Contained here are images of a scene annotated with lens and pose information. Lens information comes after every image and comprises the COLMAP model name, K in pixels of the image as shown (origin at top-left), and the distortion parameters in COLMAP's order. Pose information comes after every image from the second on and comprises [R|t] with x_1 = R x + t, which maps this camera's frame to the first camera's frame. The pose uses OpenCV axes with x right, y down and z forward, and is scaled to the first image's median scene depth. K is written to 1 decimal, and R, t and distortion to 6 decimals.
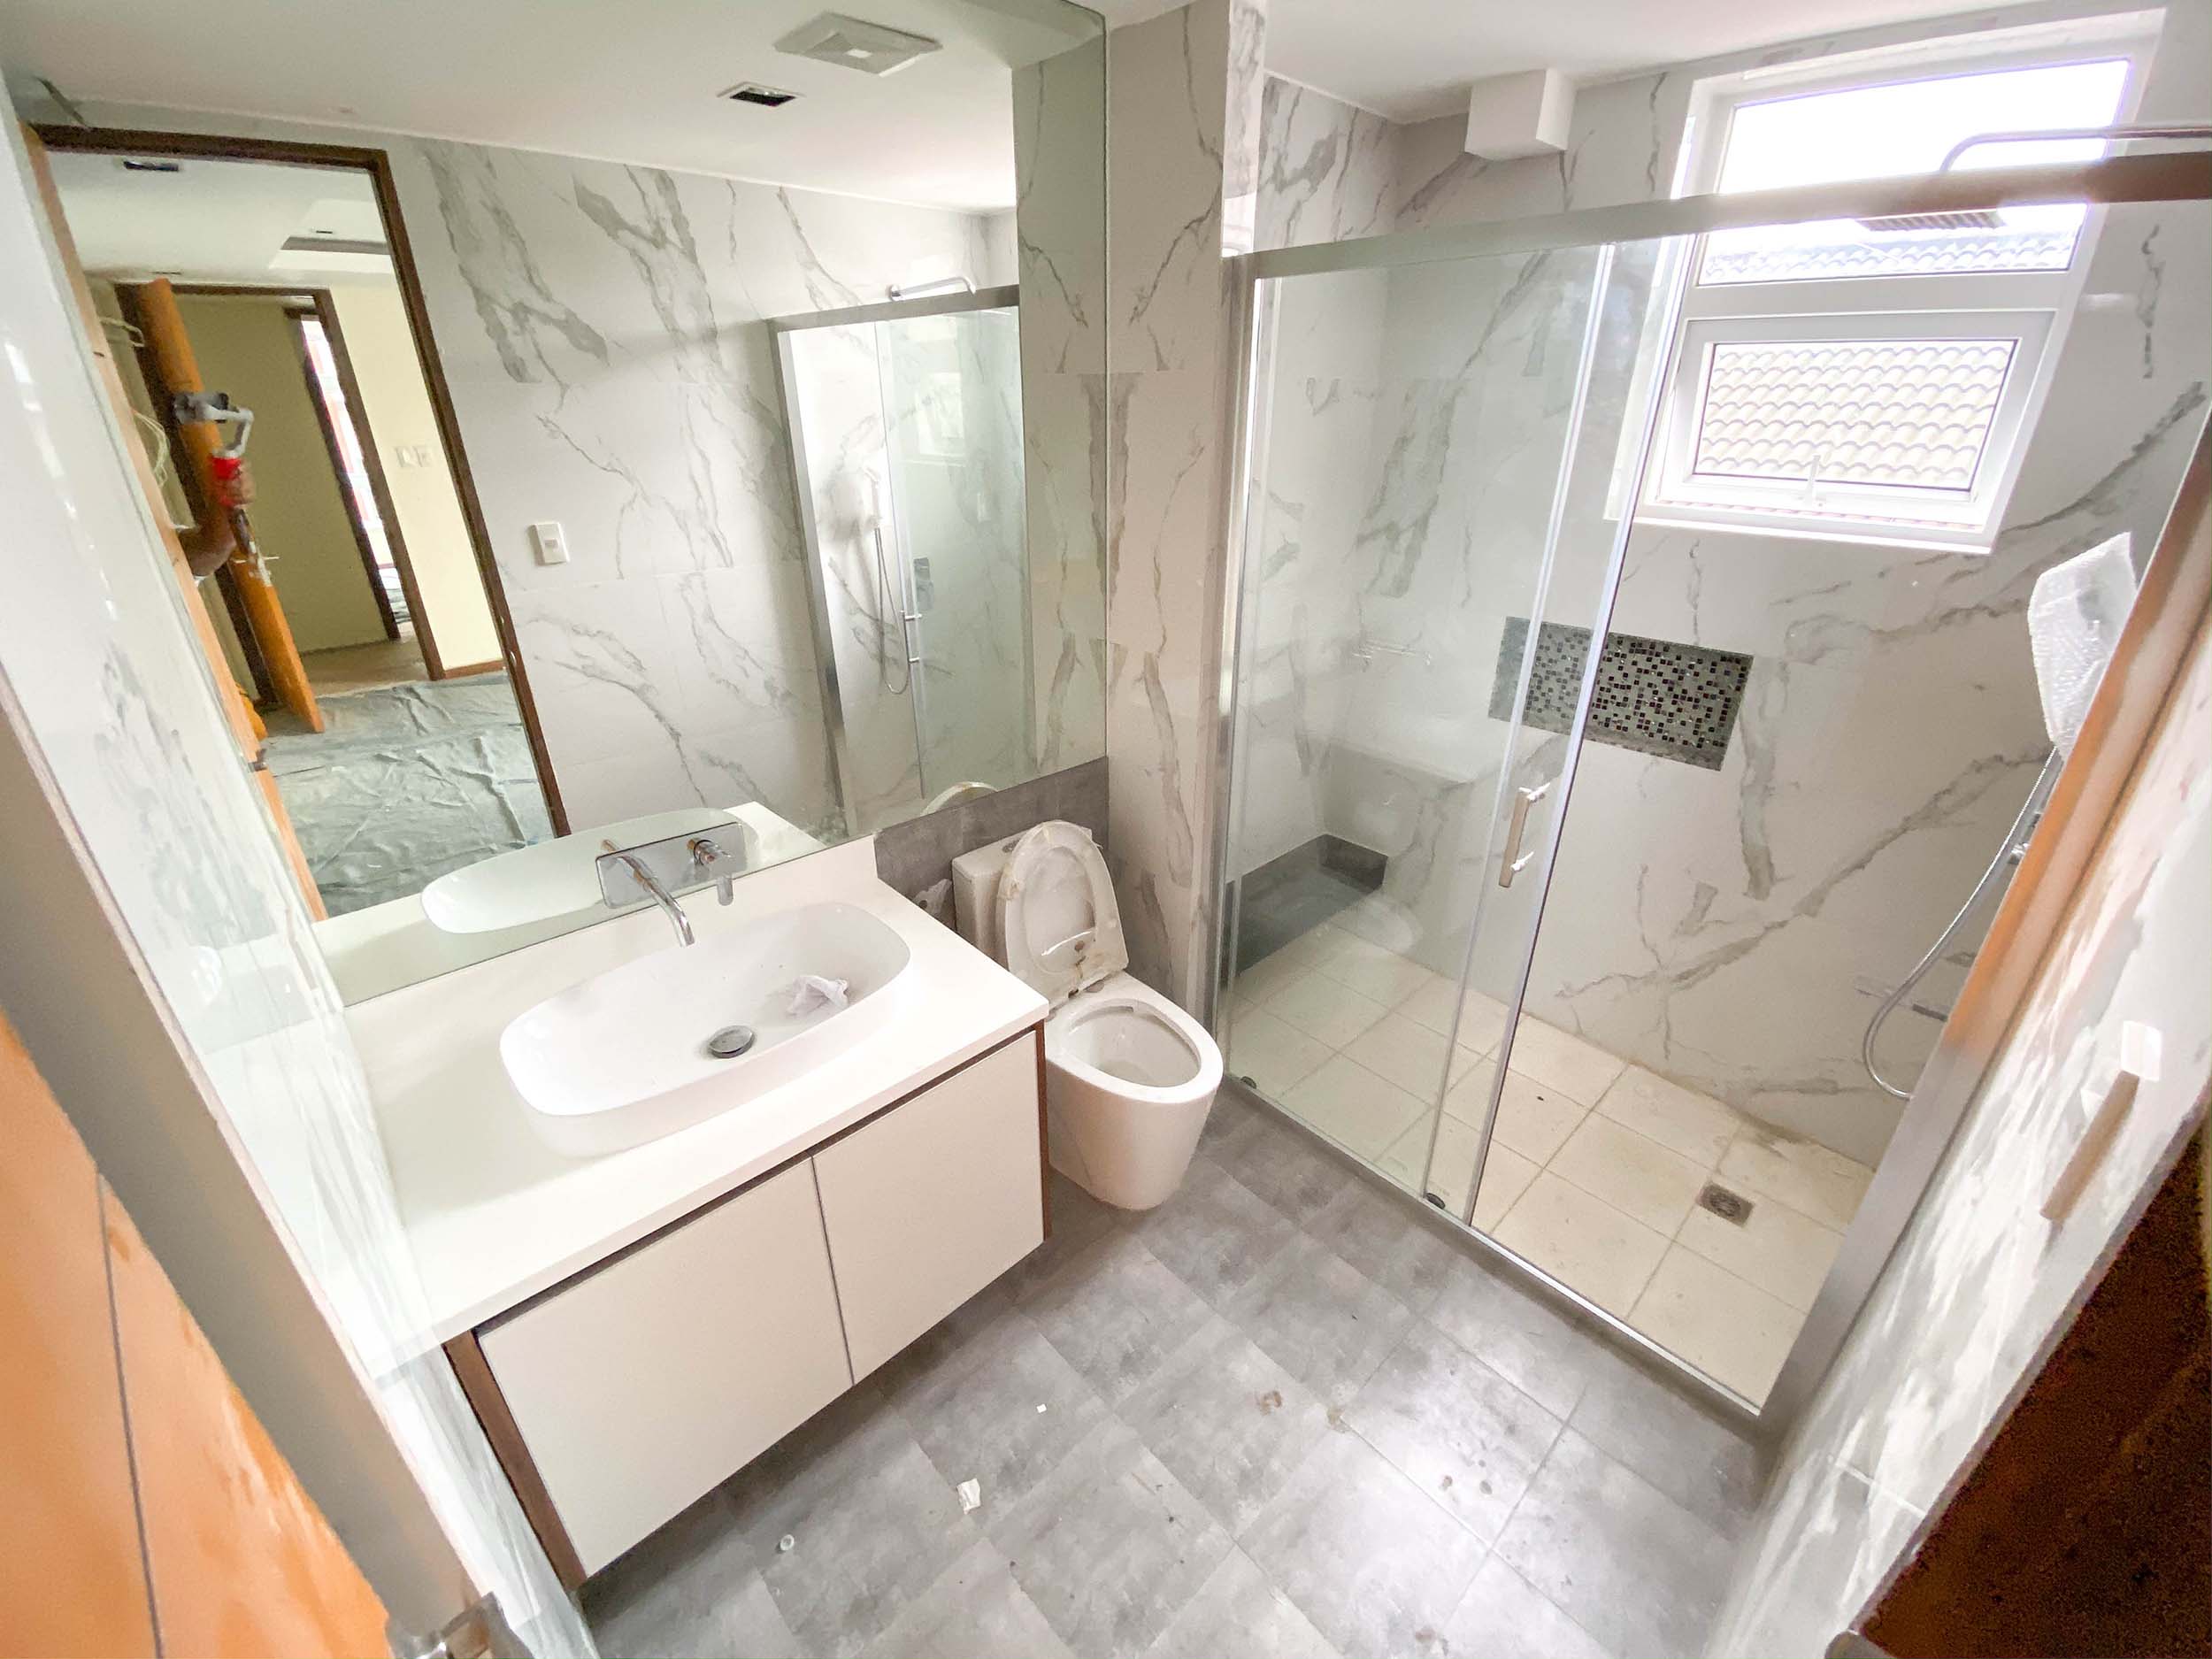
lens RADIAL K [[910.2, 0, 1108.9], [0, 910.2, 807.4], [0, 0, 1]] dist [0.013047, -0.015397]
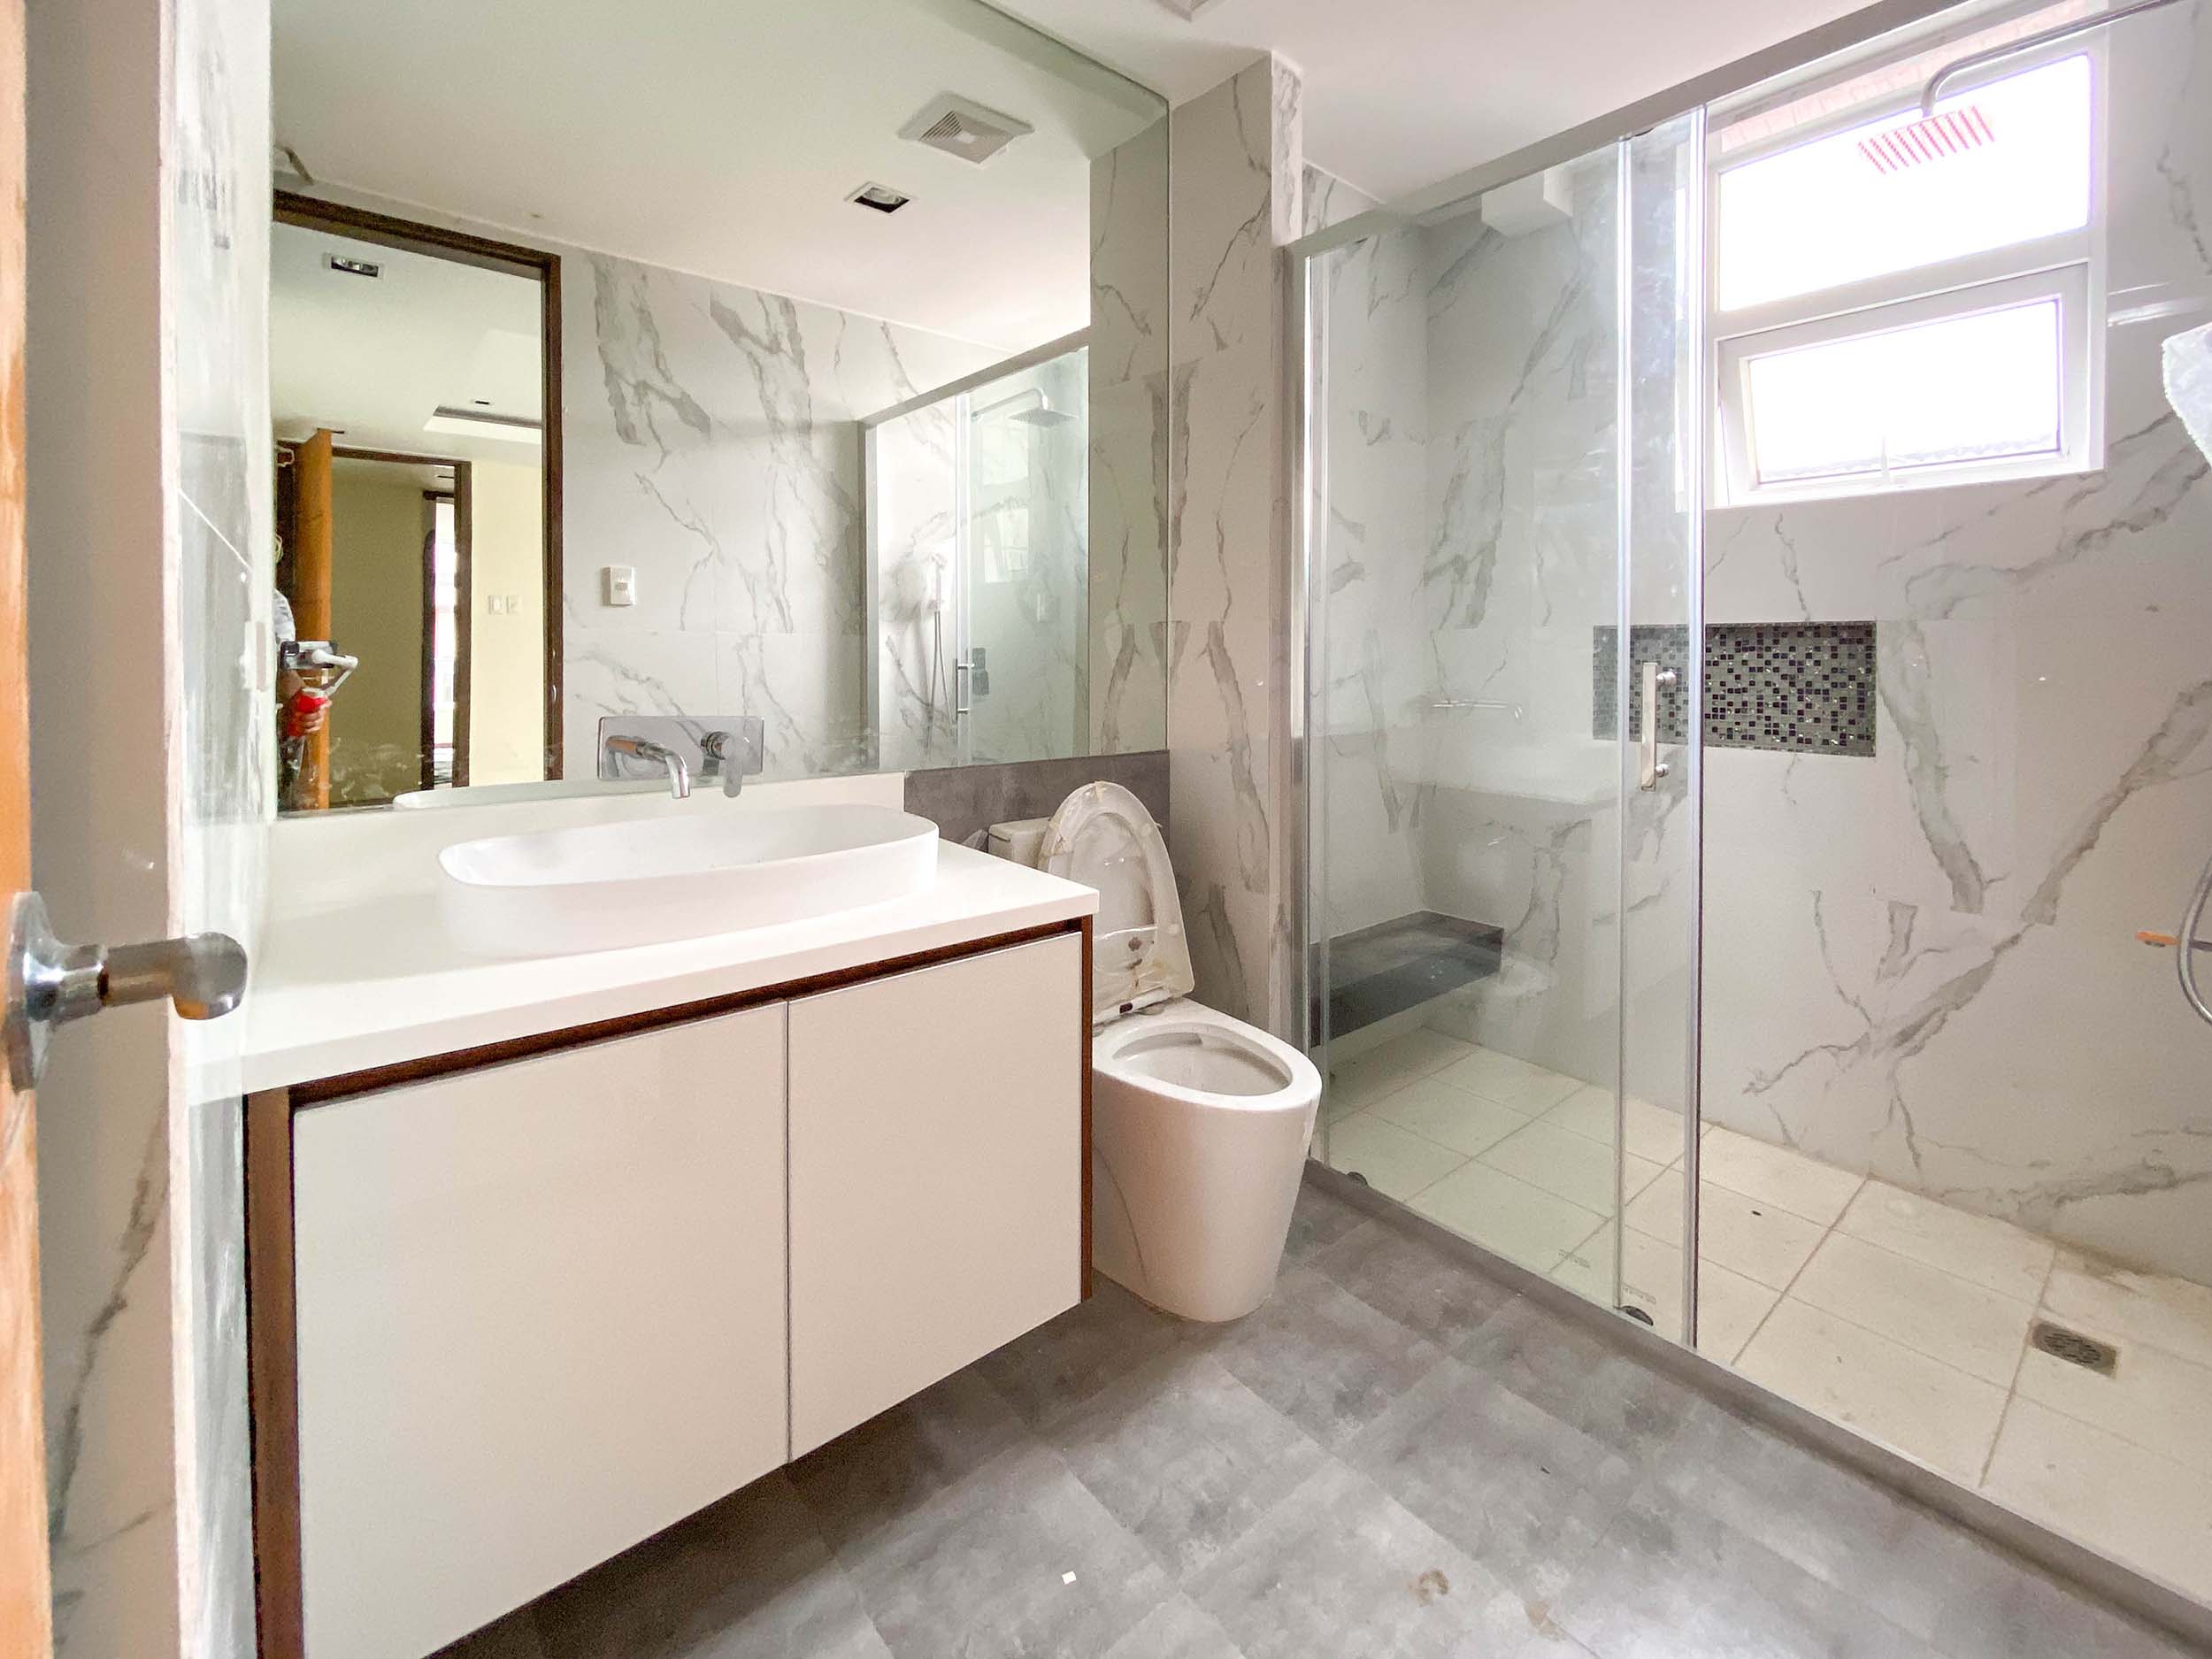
lens RADIAL K [[977.6, 0, 1114.7], [0, 977.6, 829.5], [0, 0, 1]] dist [0.000877, 0.000390]
pose [[0.998861, 0.001656, -0.047680, -0.008931], [-0.020914, 0.913448, -0.406417, 0.416374], [0.042880, 0.406951, 0.912443, 0.148032]]
